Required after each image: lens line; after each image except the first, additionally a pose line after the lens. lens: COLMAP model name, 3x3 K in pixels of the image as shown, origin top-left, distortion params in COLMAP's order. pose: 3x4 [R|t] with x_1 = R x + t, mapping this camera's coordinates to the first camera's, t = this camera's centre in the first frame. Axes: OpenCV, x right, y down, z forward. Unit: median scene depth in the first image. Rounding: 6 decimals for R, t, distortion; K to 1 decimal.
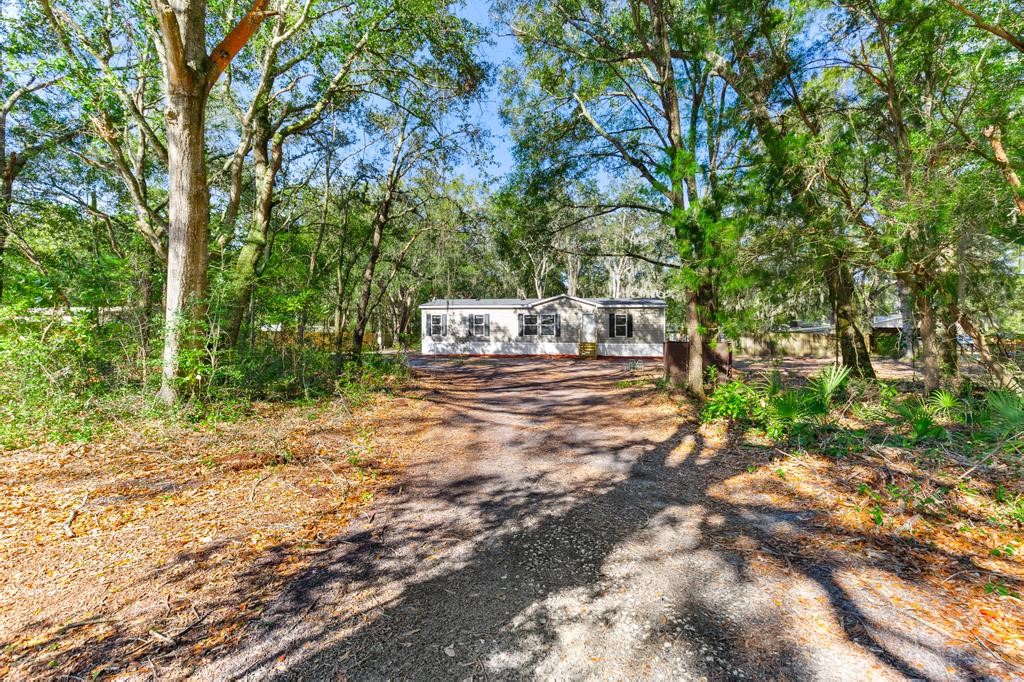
lens RADIAL K [[463.6, 0, 510.0], [0, 463.6, 343.0], [0, 0, 1]] dist [-0.001239, -0.000085]
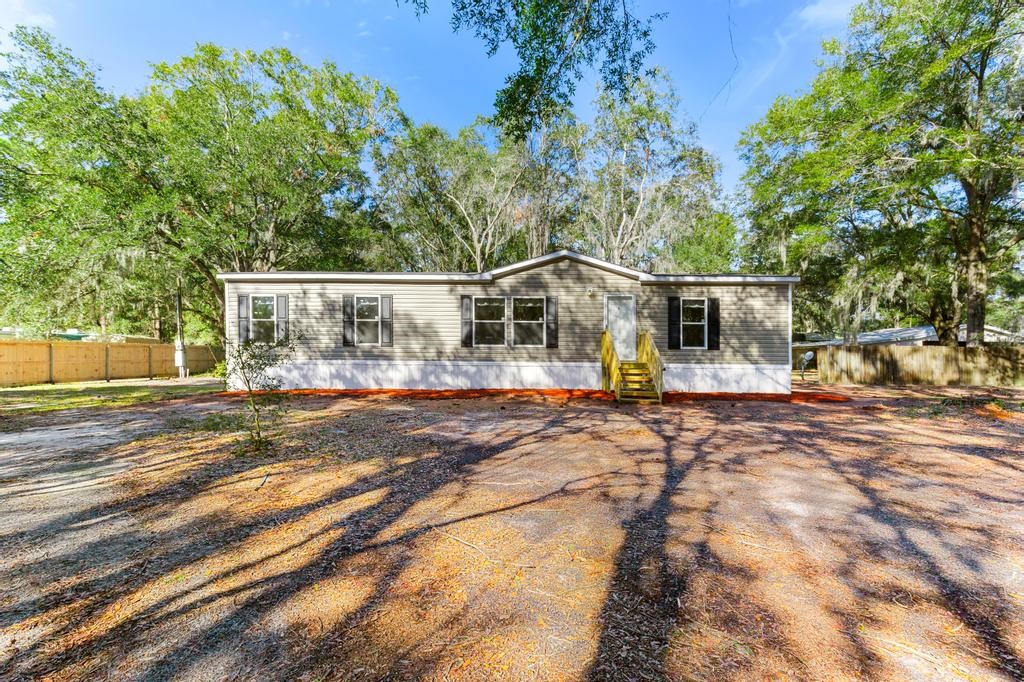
lens RADIAL K [[463.6, 0, 516.9], [0, 463.6, 368.8], [0, 0, 1]] dist [-0.001239, -0.000085]
pose [[0.983149, -0.002296, 0.182789, -0.009053], [-0.000368, 0.999894, 0.014542, -0.000121], [-0.182803, -0.014364, 0.983045, 0.569920]]
